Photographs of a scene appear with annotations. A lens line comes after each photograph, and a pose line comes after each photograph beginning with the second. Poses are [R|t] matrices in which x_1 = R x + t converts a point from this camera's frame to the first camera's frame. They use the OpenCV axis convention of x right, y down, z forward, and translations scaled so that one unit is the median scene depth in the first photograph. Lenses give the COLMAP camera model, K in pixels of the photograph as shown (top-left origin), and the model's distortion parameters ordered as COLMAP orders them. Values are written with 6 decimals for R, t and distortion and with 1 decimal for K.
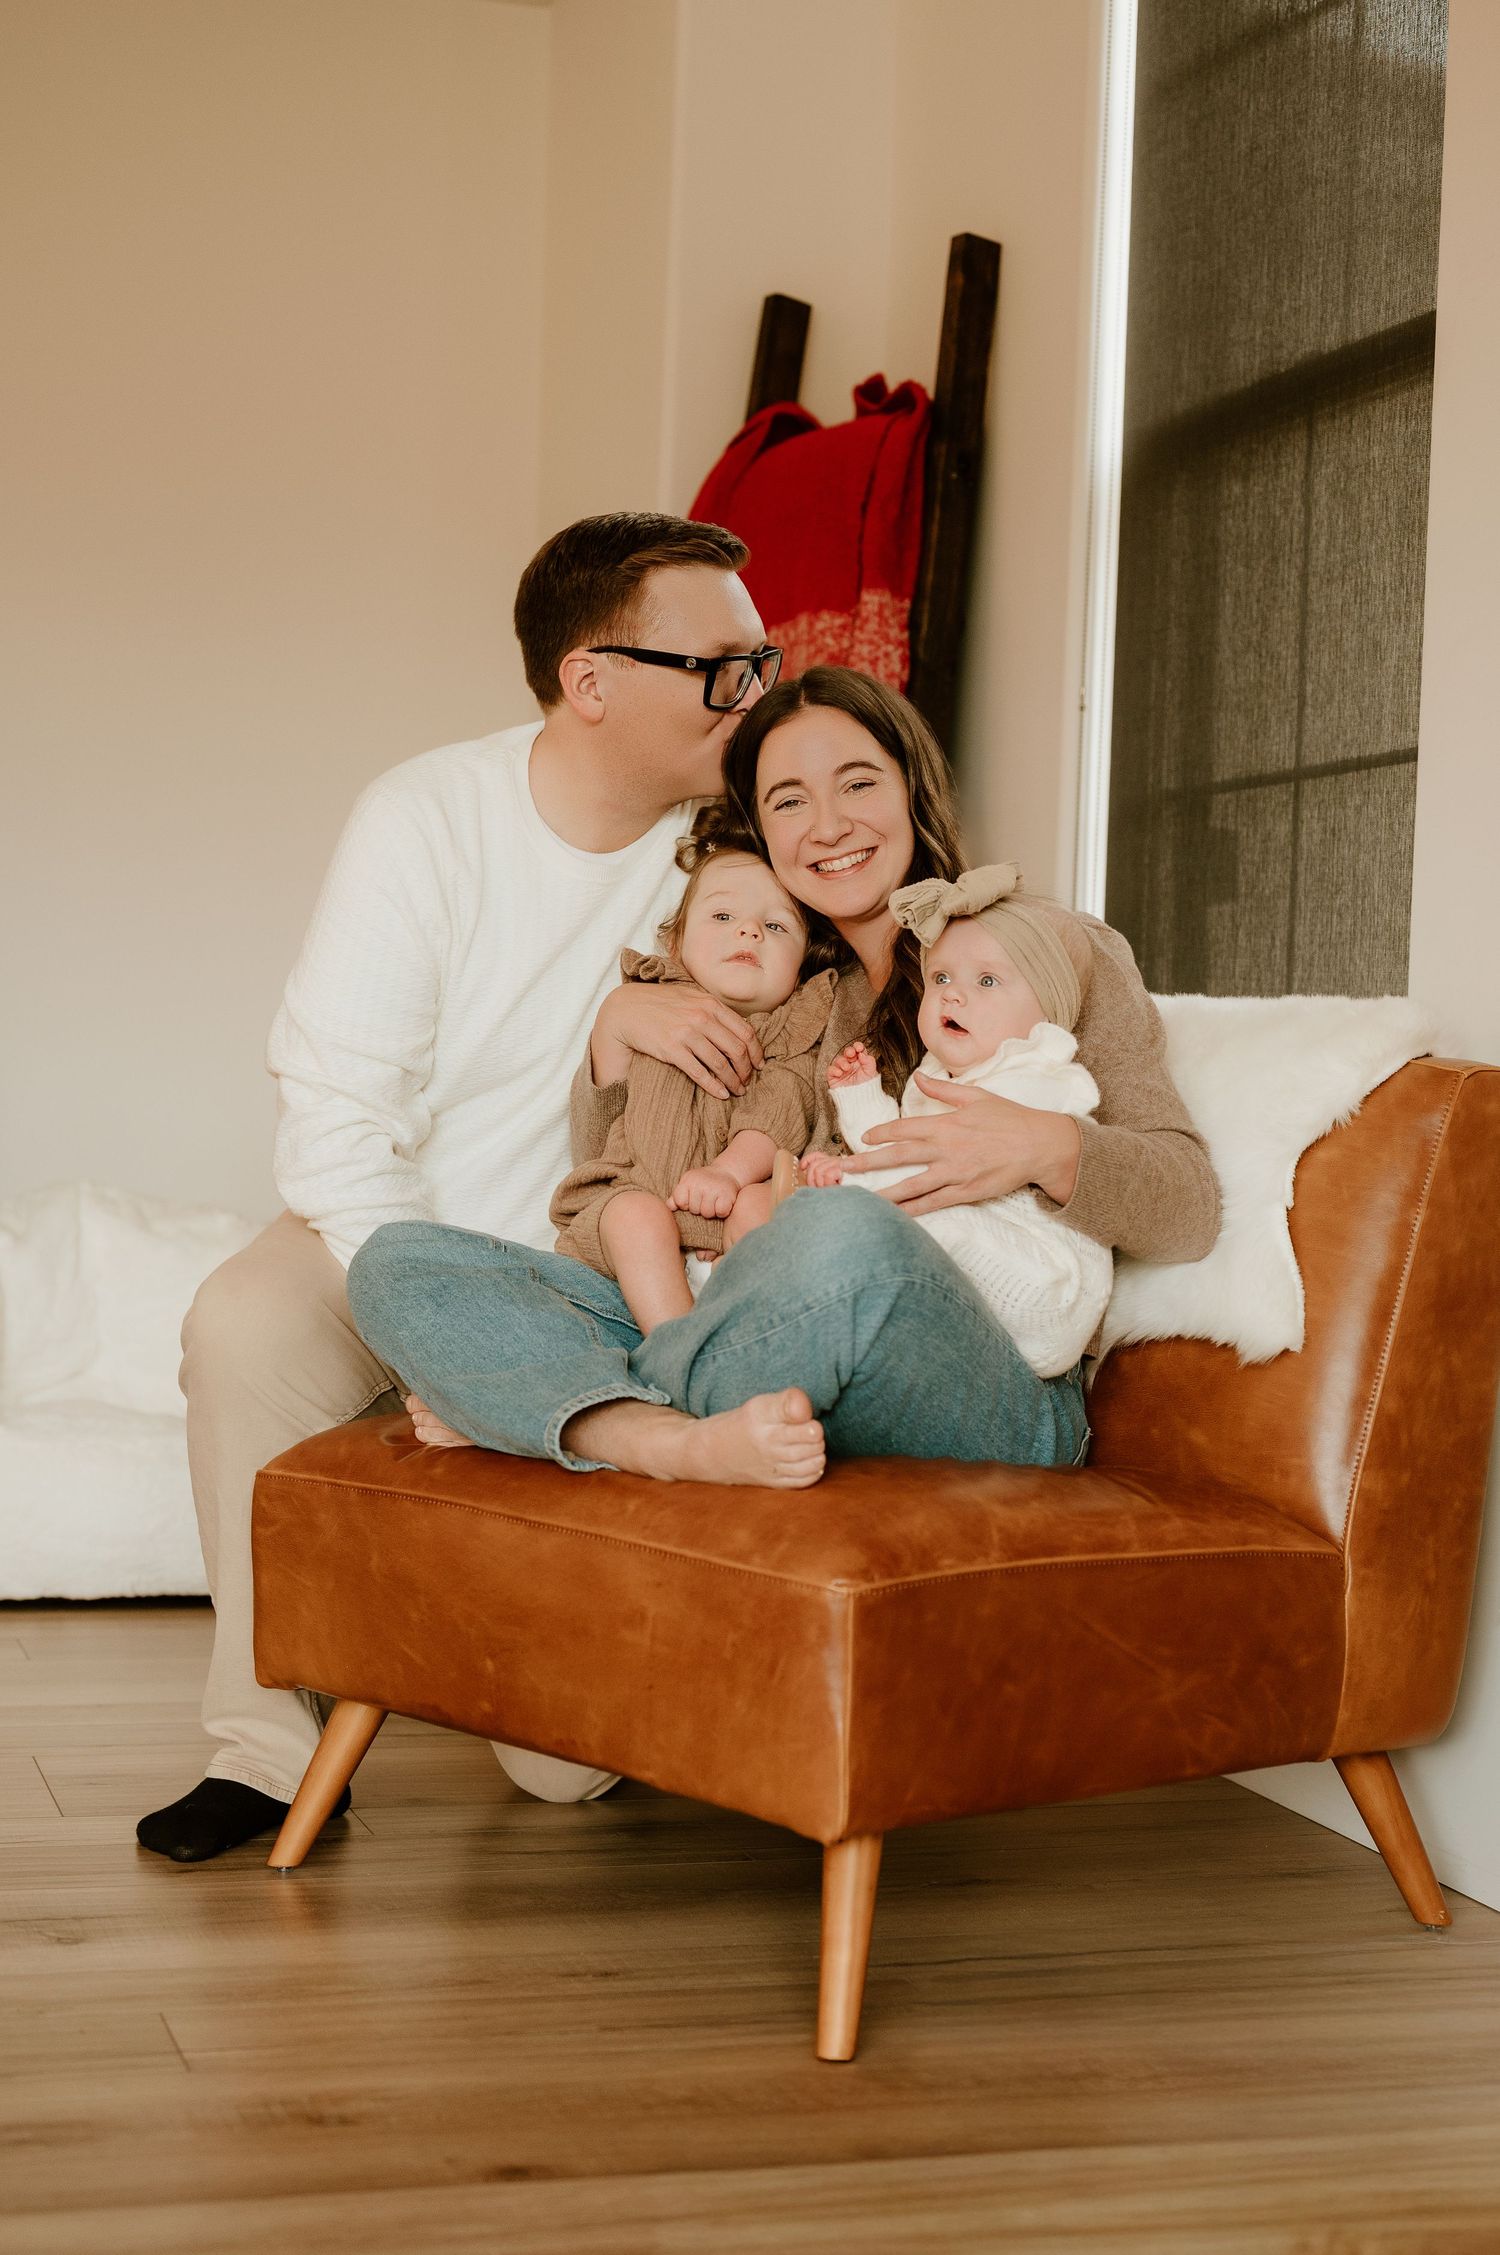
lens RADIAL K [[3214.0, 0, 790.9], [0, 3214.0, 1157.6], [0, 0, 1]] dist [-0.005191, 0.009702]
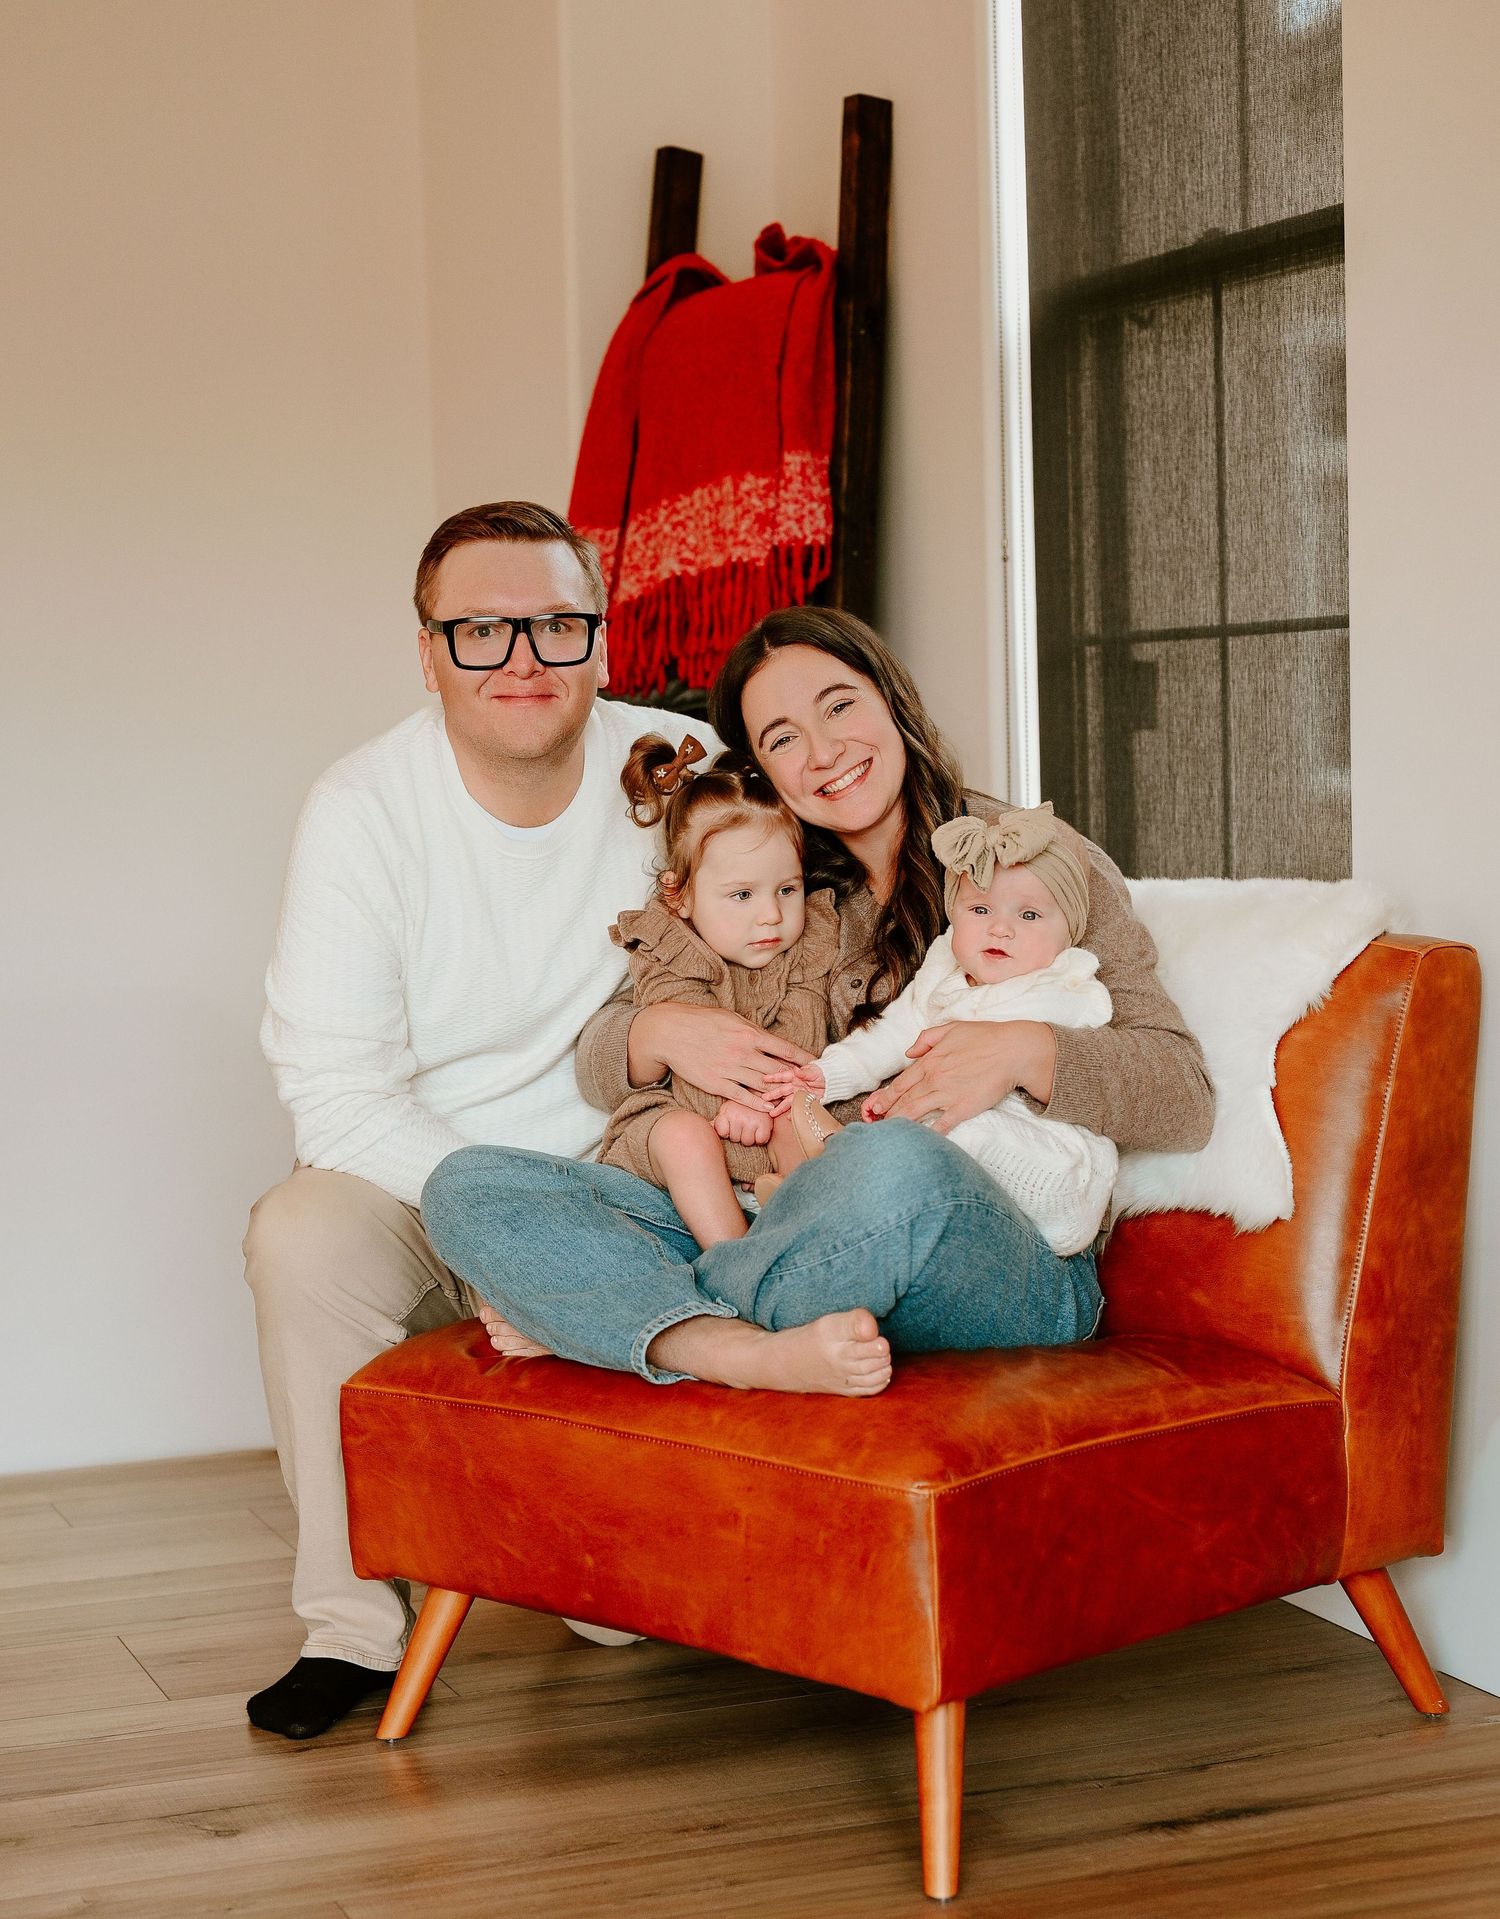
lens RADIAL K [[3301.8, 0, 747.7], [0, 3301.8, 1029.0], [0, 0, 1]] dist [0.000881, -0.017835]
pose [[0.996855, -0.069041, 0.038899, -0.066665], [0.066503, 0.995785, 0.063156, -0.087687], [-0.043095, -0.060371, 0.997245, -0.121175]]
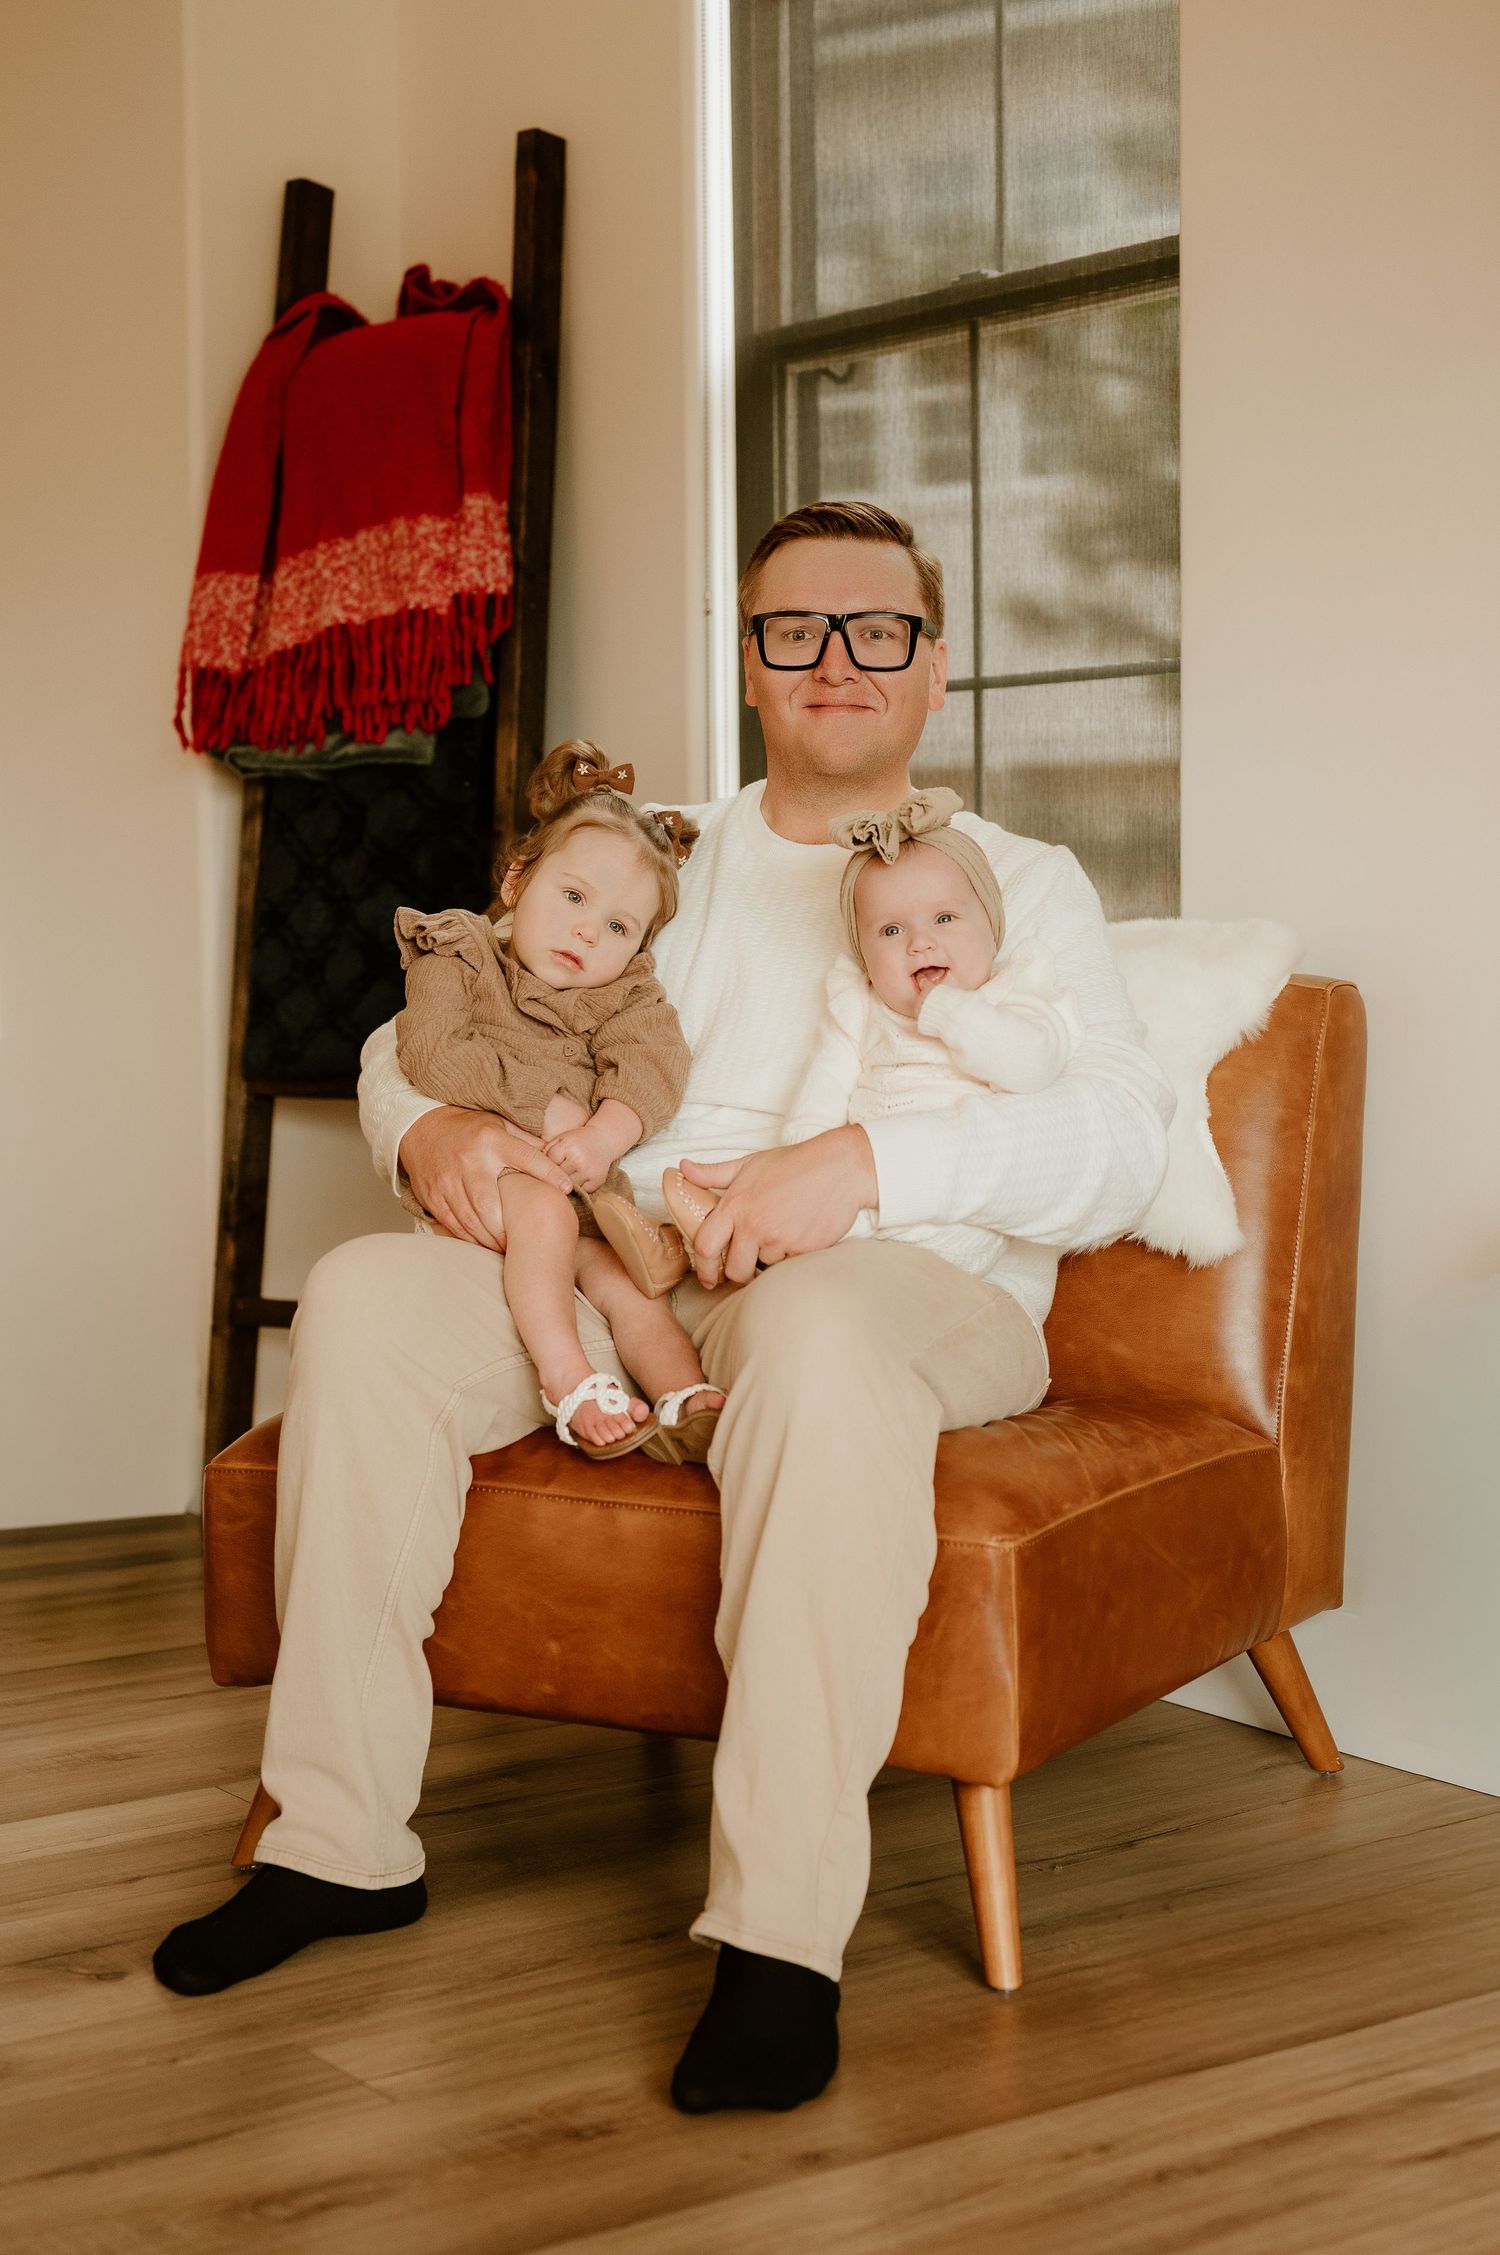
lens RADIAL K [[3231.6, 0, 751.6], [0, 3231.6, 1081.1], [0, 0, 1]] dist [-0.011470, 0.142548]
pose [[0.953441, -0.066574, 0.294139, -0.299347], [0.055199, 0.997377, 0.046814, -0.057185], [-0.296484, -0.028398, 0.954615, 0.027356]]
